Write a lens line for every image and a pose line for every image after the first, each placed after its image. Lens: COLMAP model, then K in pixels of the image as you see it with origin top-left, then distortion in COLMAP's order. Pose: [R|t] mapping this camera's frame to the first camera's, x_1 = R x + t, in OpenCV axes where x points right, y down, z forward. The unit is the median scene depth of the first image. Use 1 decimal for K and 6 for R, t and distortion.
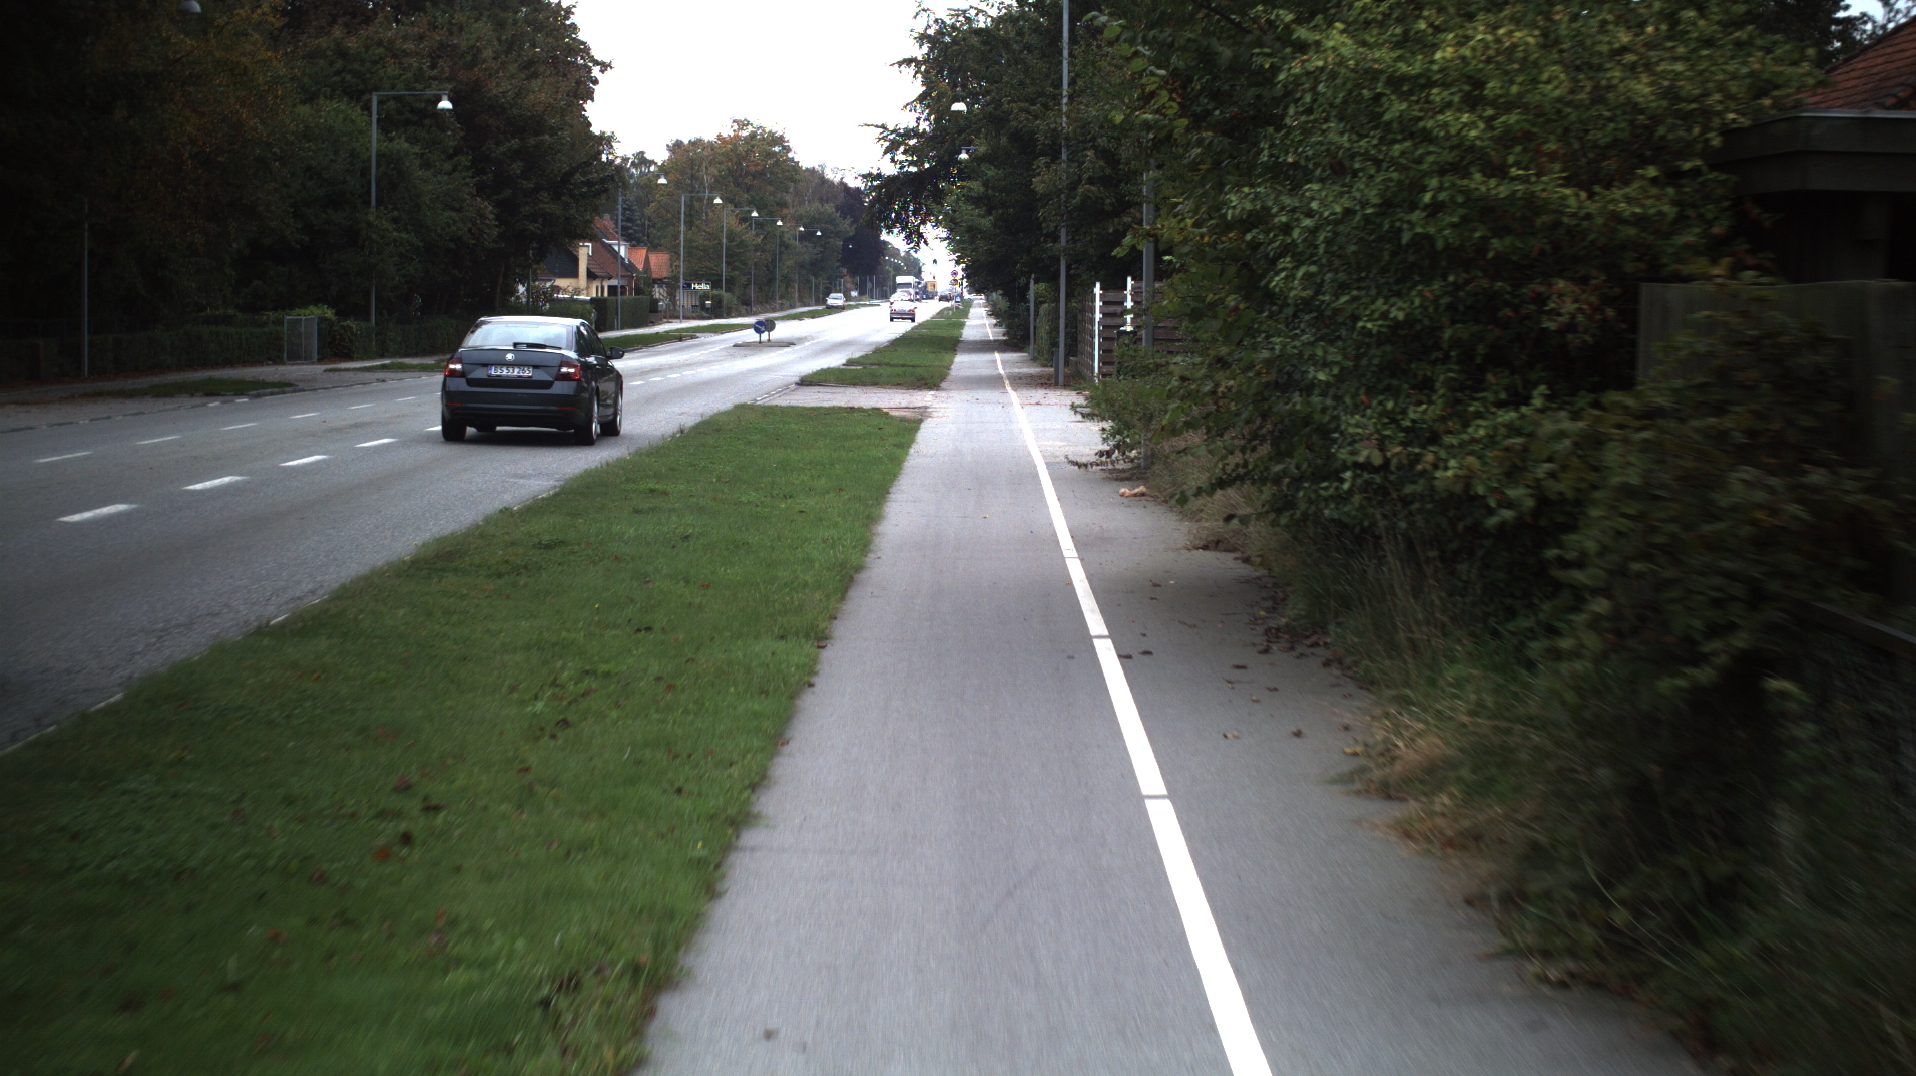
lens RADIAL K [[3347.2, 0, 965.4], [0, 3347.2, 529.2], [0, 0, 1]] dist [-0.238222, 0.000000]
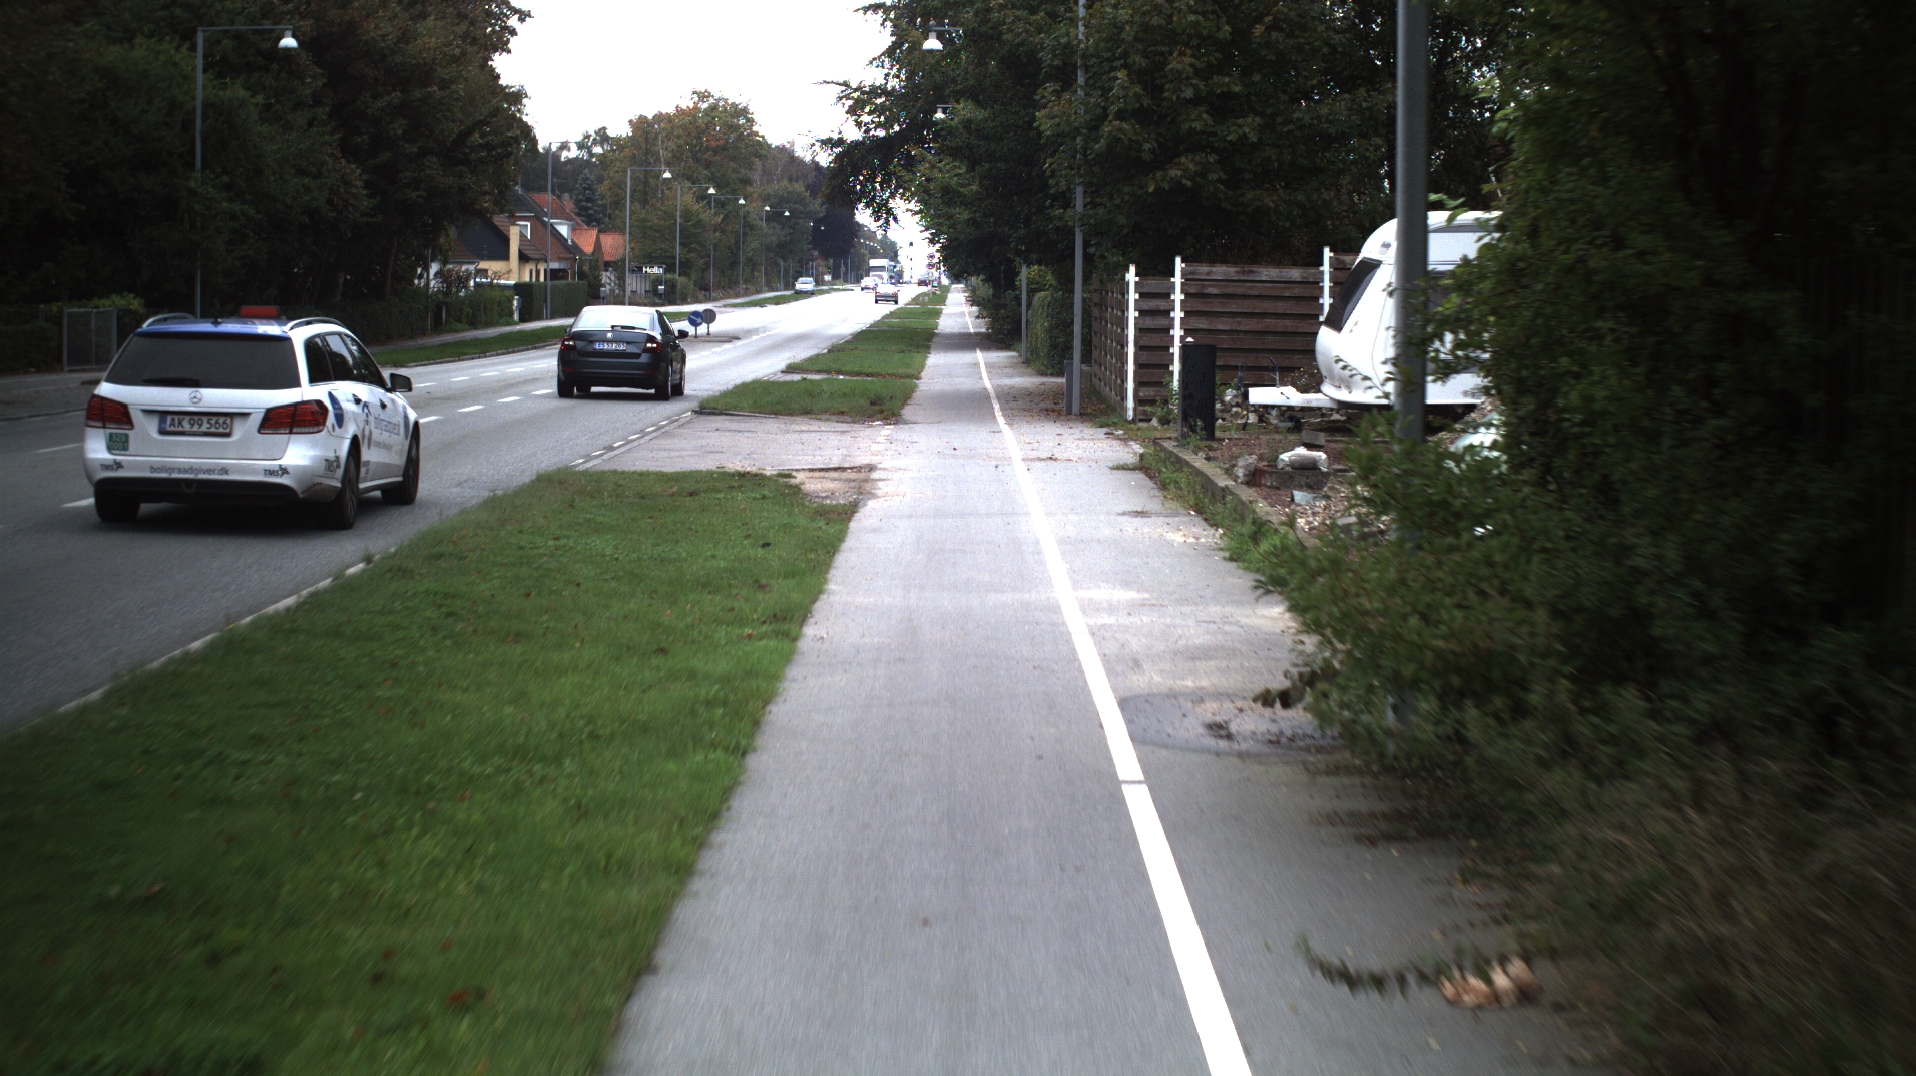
lens RADIAL K [[3347.2, 0, 957.1], [0, 3347.2, 536.0], [0, 0, 1]] dist [-0.238222, 0.000000]
pose [[0.999990, 0.001749, 0.004164, 0.000914], [-0.001778, 0.999975, 0.006788, -0.016125], [-0.004152, -0.006795, 0.999968, 0.221959]]
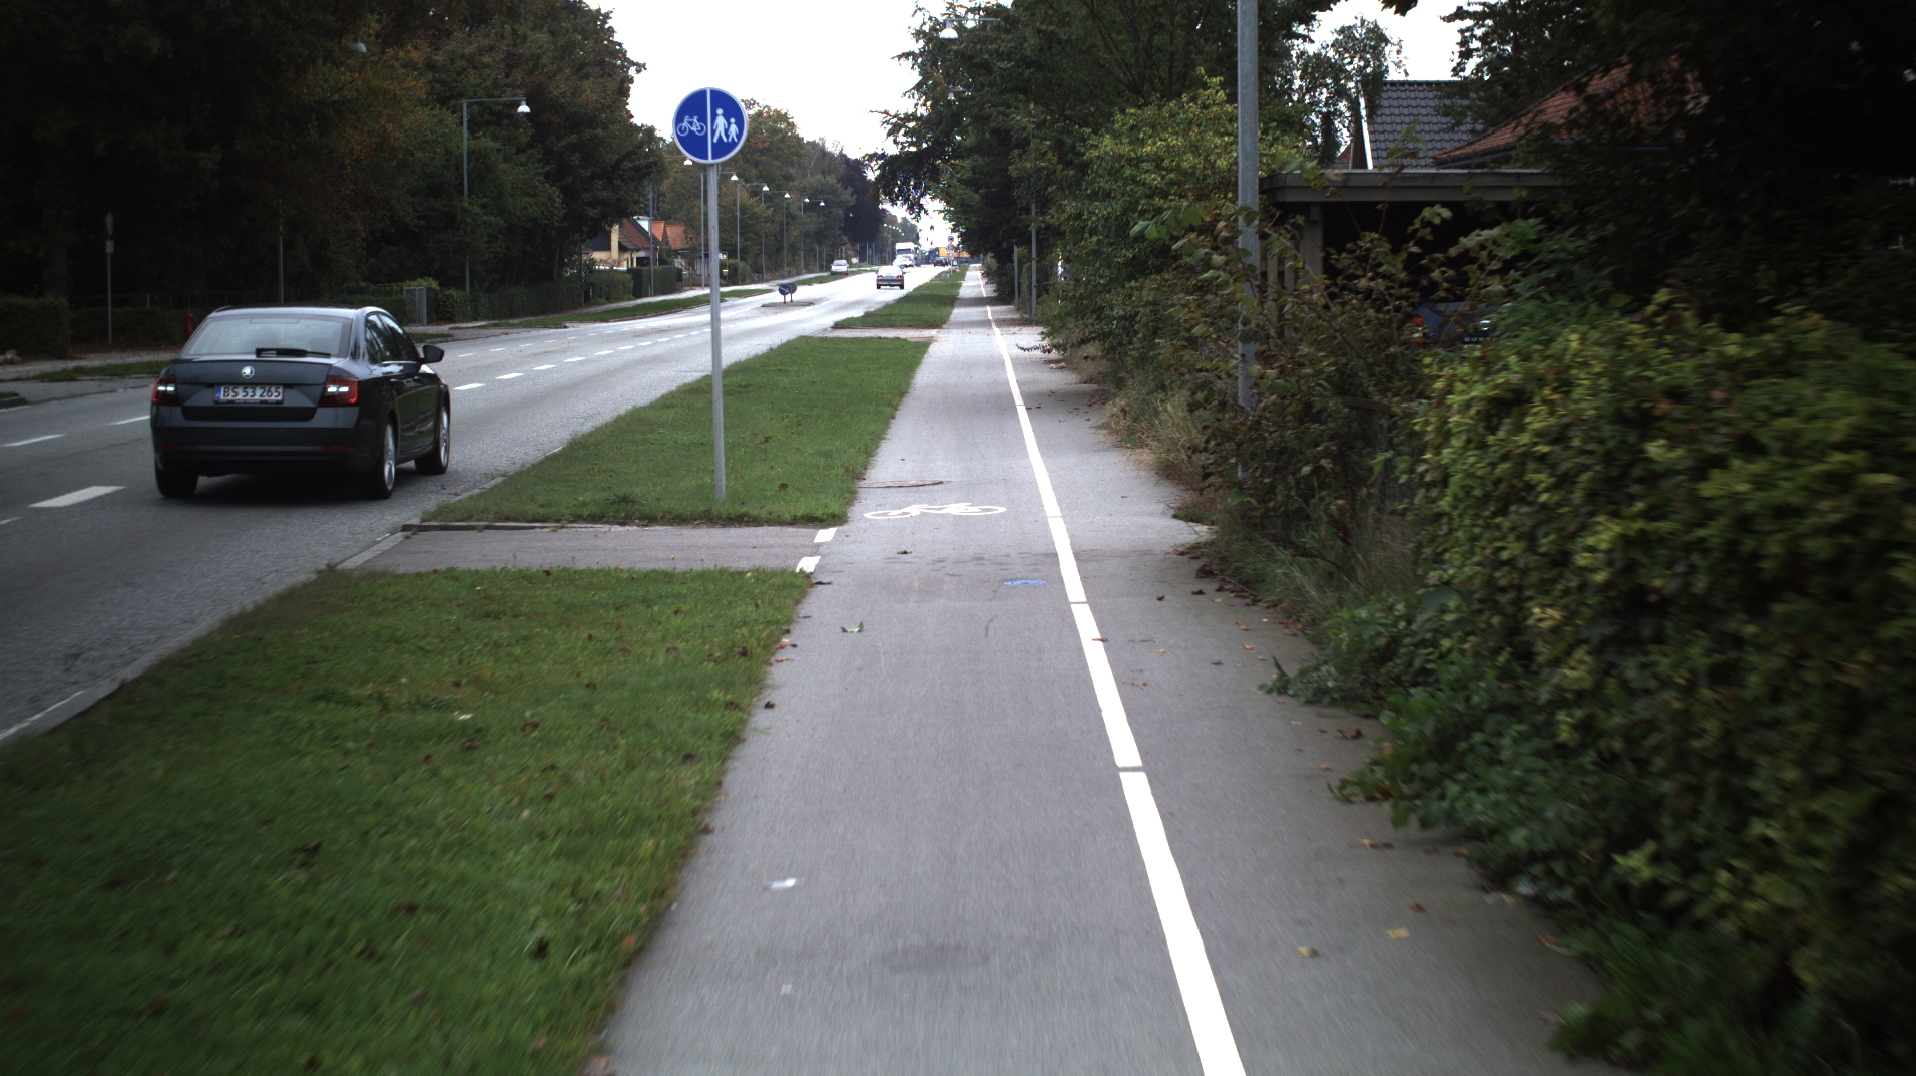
lens RADIAL K [[3347.2, 0, 959.0], [0, 3347.2, 549.2], [0, 0, 1]] dist [-0.238222, 0.000000]
pose [[0.999747, -0.022320, -0.002956, 0.000800], [0.022365, 0.999615, 0.016437, 0.016430], [0.002588, -0.016499, 0.999861, -0.221101]]
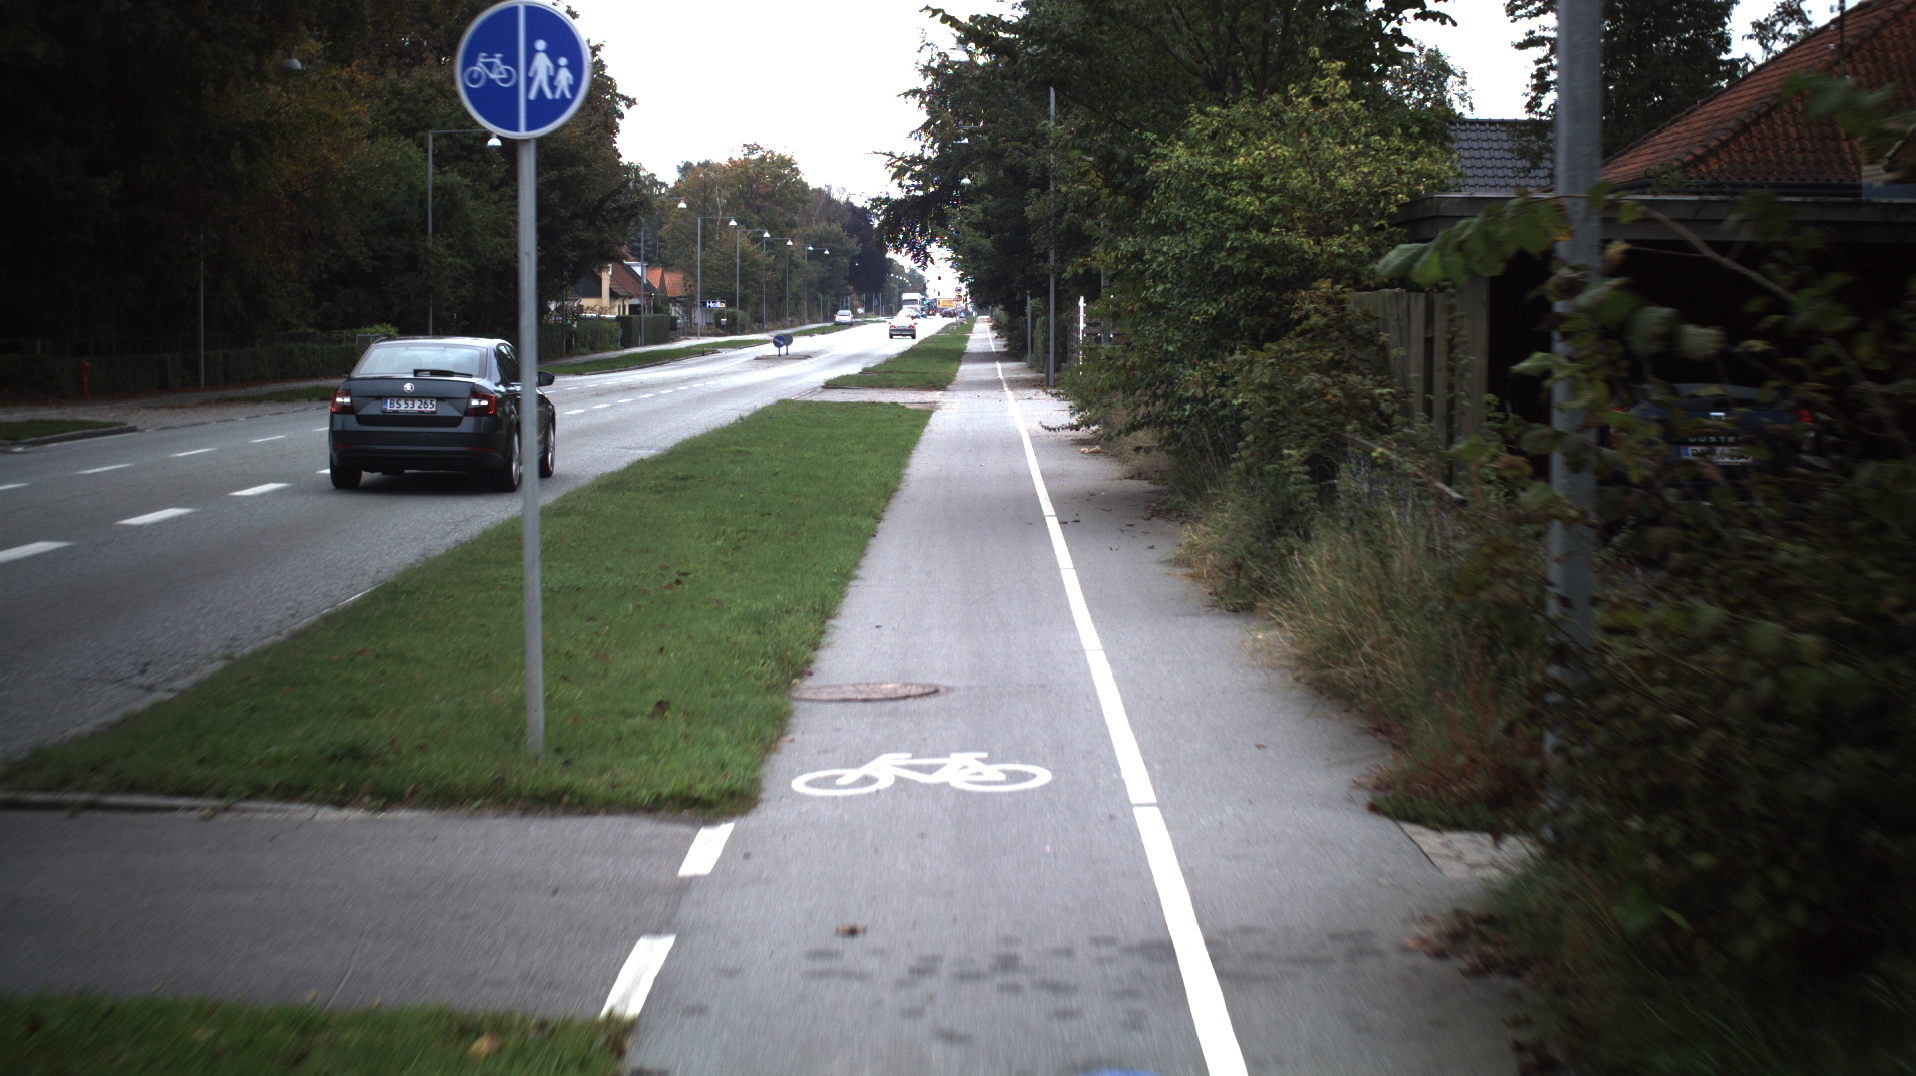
lens RADIAL K [[3347.2, 0, 949.3], [0, 3347.2, 531.0], [0, 0, 1]] dist [-0.238222, 0.000000]
pose [[0.999930, -0.009647, -0.006802, 0.000493], [0.009618, 0.999944, -0.004380, 0.008348], [0.006844, 0.004314, 0.999967, -0.110259]]
